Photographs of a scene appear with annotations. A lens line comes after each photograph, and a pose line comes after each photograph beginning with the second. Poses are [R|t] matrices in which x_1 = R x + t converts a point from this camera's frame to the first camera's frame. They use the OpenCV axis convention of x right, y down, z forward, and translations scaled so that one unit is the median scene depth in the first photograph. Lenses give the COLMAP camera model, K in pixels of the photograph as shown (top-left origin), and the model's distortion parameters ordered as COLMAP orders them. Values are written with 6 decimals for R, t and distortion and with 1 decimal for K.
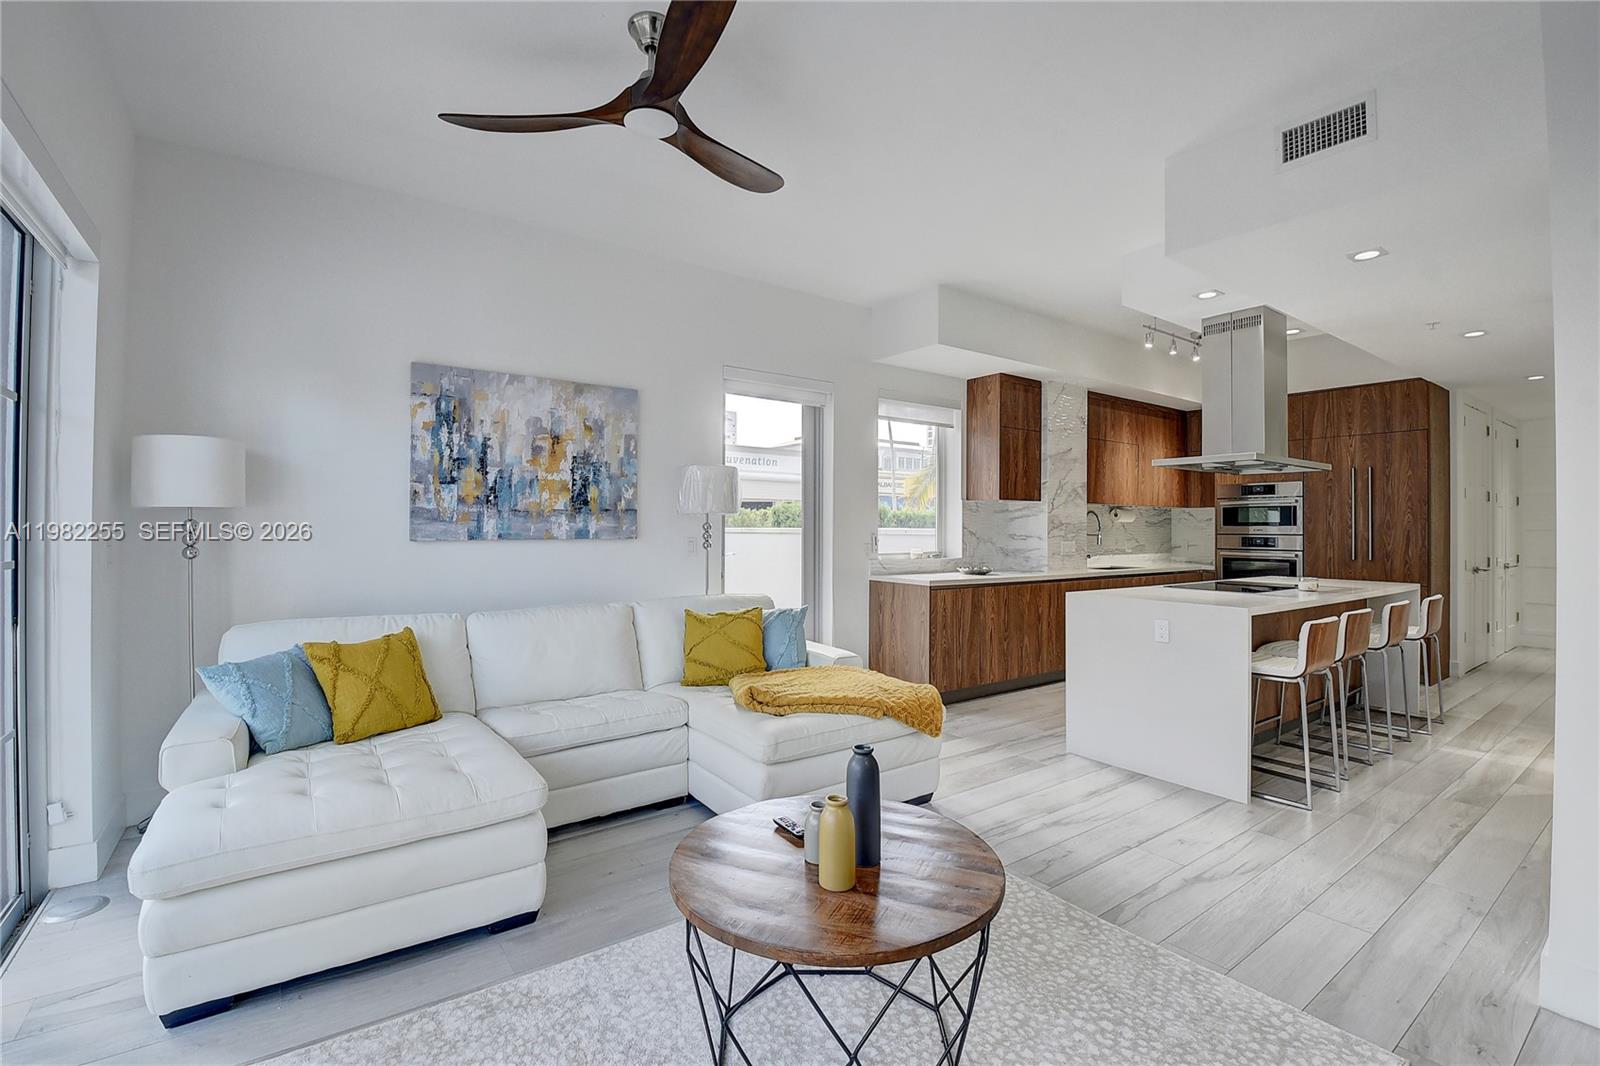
lens RADIAL K [[701.9, 0, 809.5], [0, 701.9, 519.9], [0, 0, 1]] dist [0.000348, -0.014393]
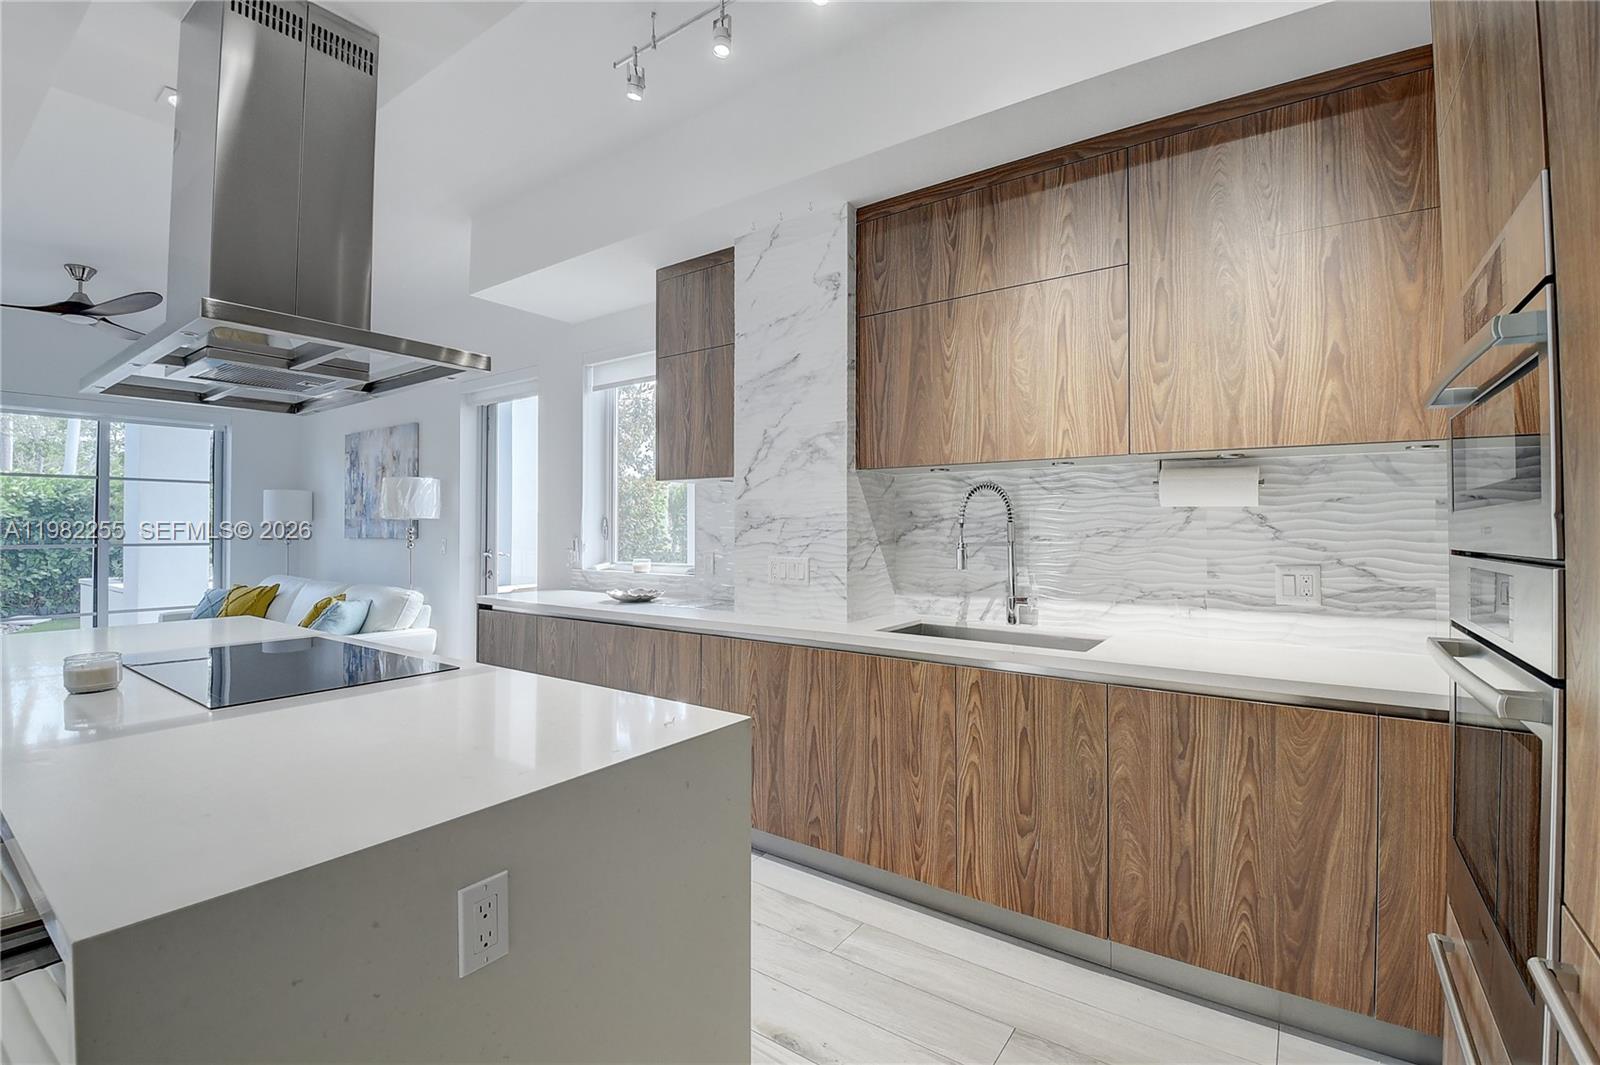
lens RADIAL K [[701.9, 0, 784.6], [0, 701.9, 520.3], [0, 0, 1]] dist [0.000348, -0.014393]
pose [[0.307780, -0.016423, -0.951316, 0.903188], [0.009002, 0.999857, -0.014348, 0.015053], [0.951415, -0.004147, 0.307884, 0.945145]]
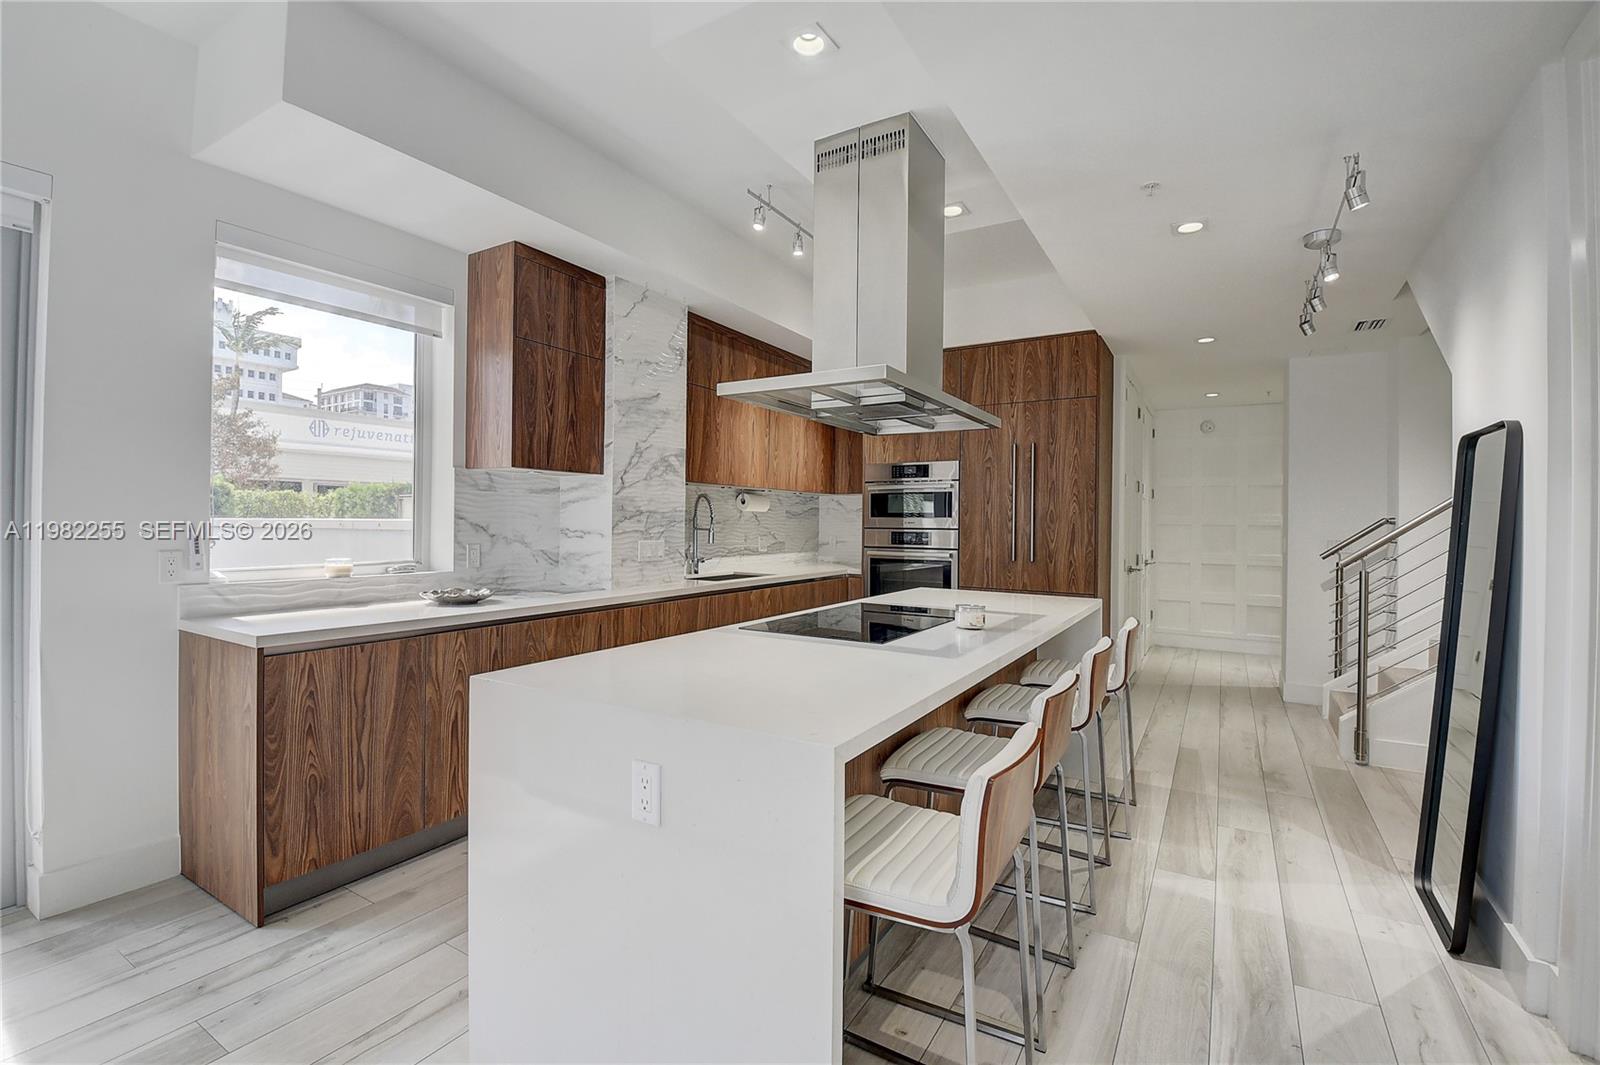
lens RADIAL K [[701.9, 0, 797.5], [0, 701.9, 521.6], [0, 0, 1]] dist [0.000348, -0.014393]
pose [[0.920299, 0.003665, 0.391198, 0.267484], [-0.008465, 0.999909, 0.010548, 0.006947], [-0.391123, -0.013019, 0.920246, 0.401773]]
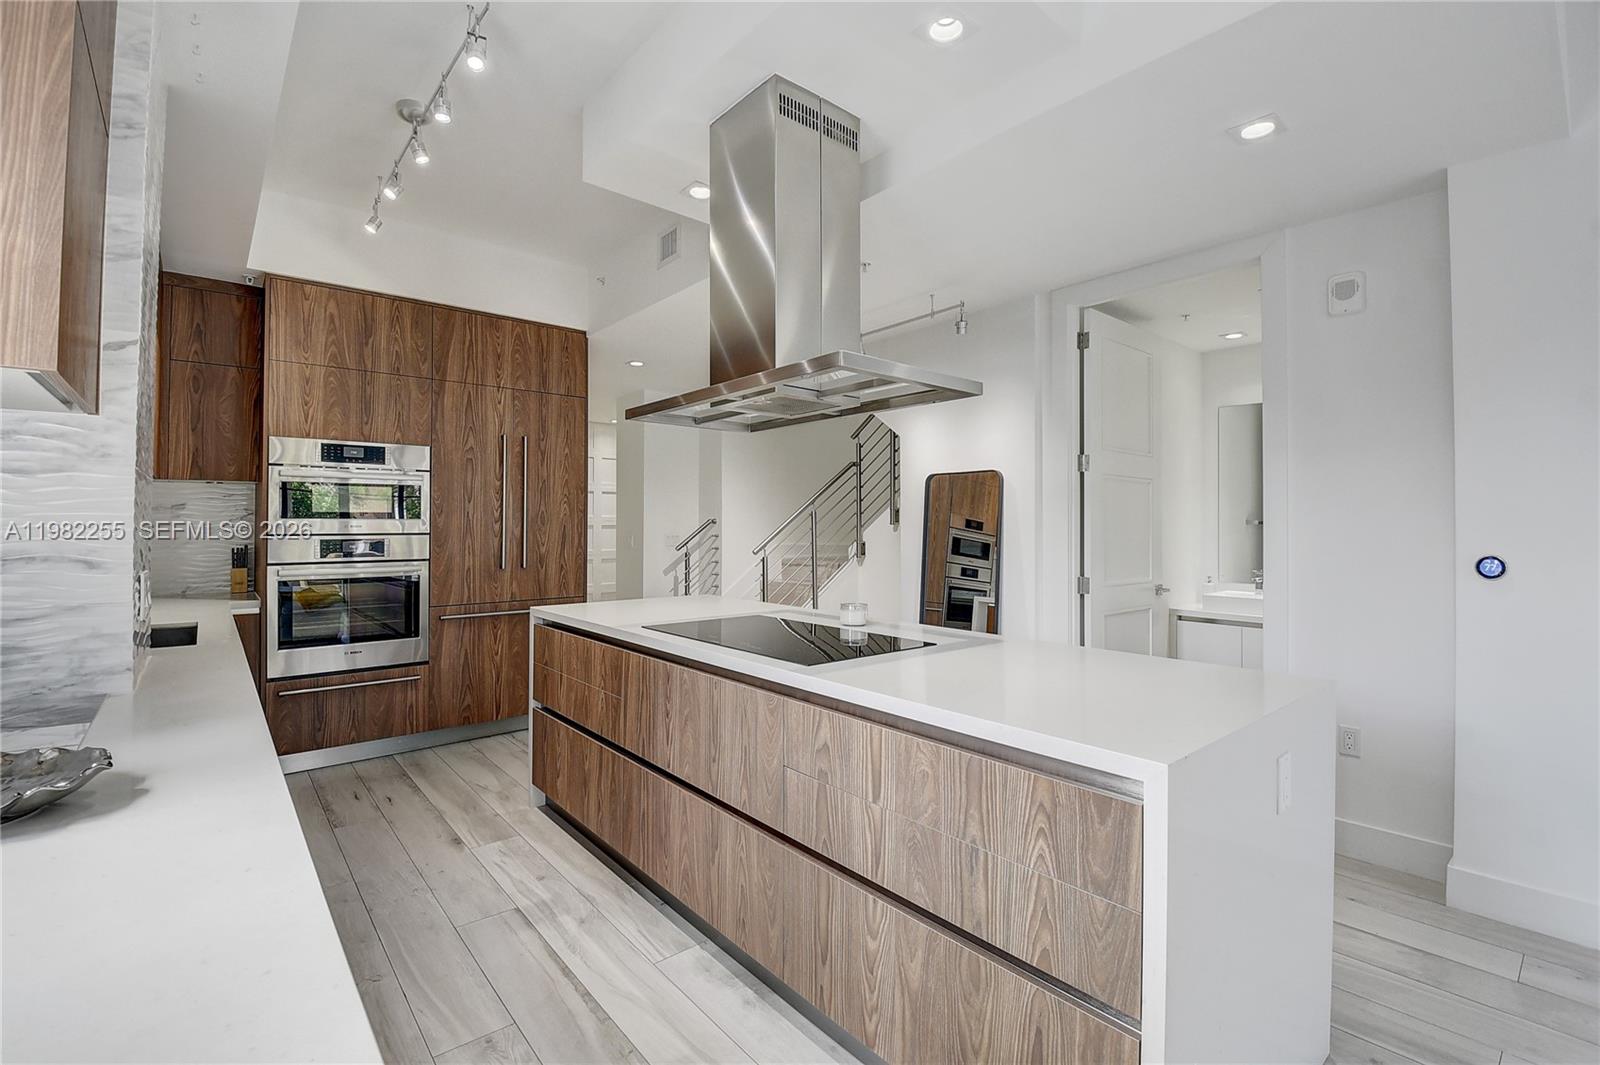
lens RADIAL K [[701.9, 0, 799.3], [0, 701.9, 521.6], [0, 0, 1]] dist [0.000348, -0.014393]
pose [[-0.081105, 0.000669, 0.996705, 0.071347], [-0.008771, 0.999961, -0.001385, 0.010132], [-0.996667, -0.008855, -0.081095, 0.837125]]
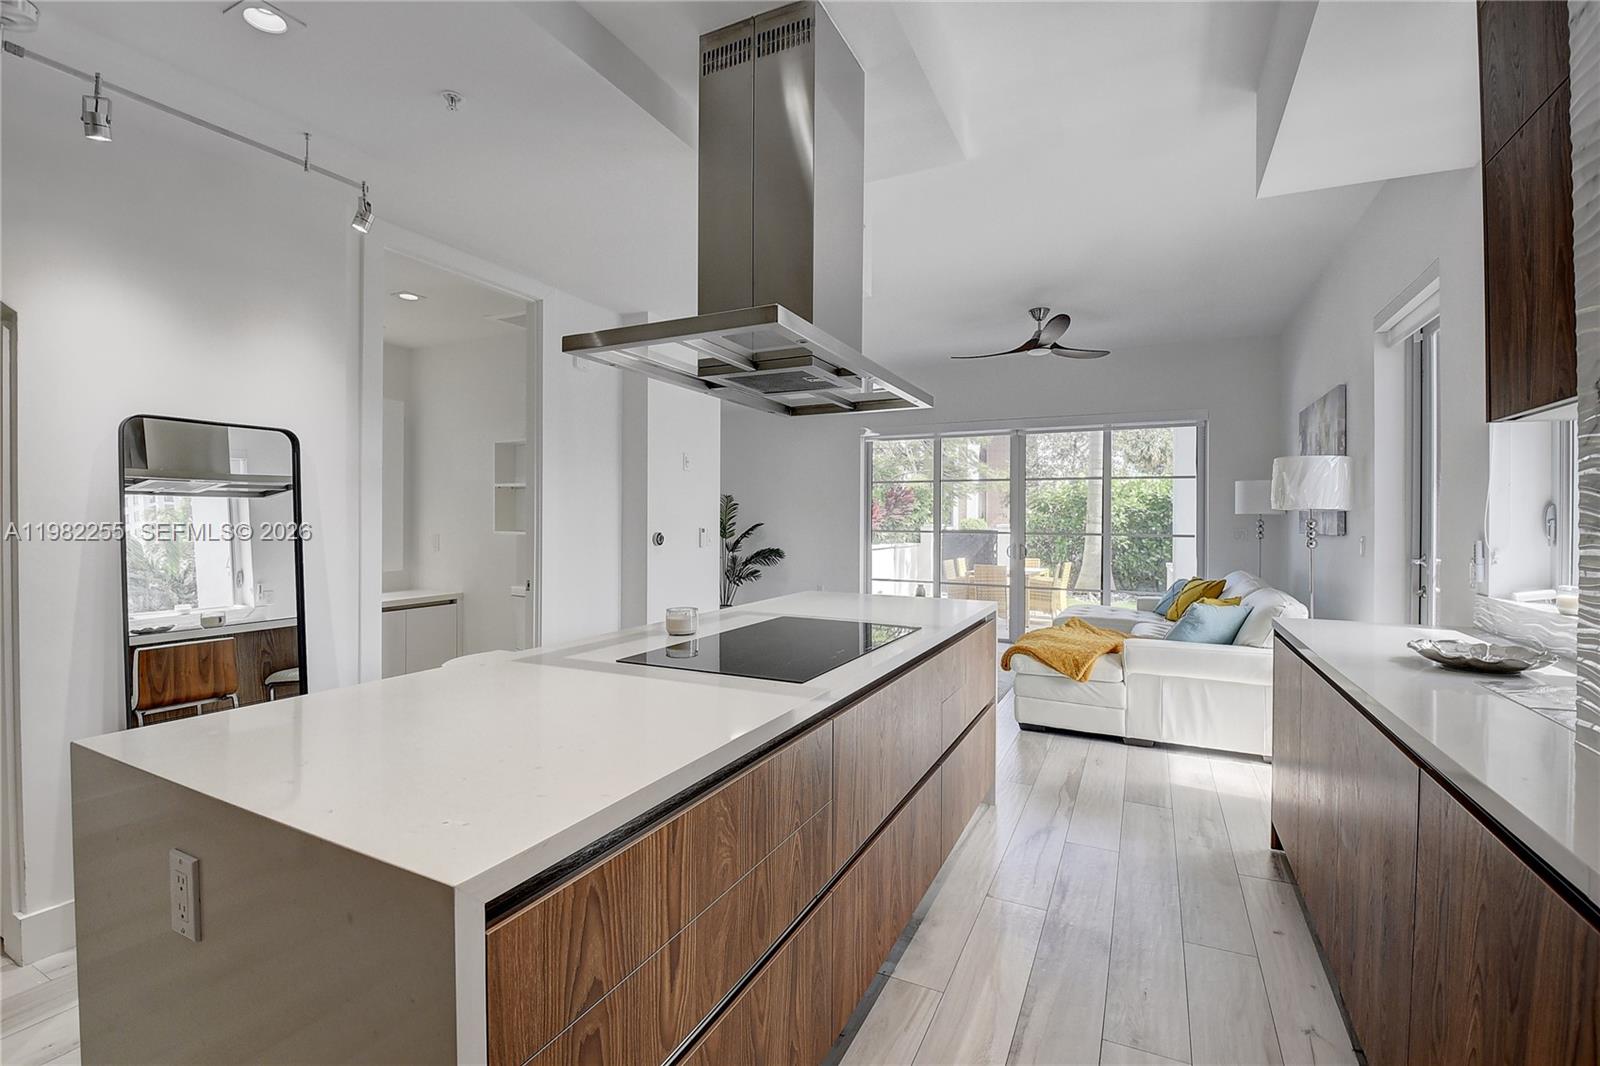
lens RADIAL K [[701.9, 0, 801.2], [0, 701.9, 529.8], [0, 0, 1]] dist [0.000348, -0.014393]
pose [[-0.886516, -0.002858, -0.462689, 0.667358], [-0.007274, 0.999943, 0.007762, 0.013389], [0.462640, 0.010247, -0.886487, 1.150071]]
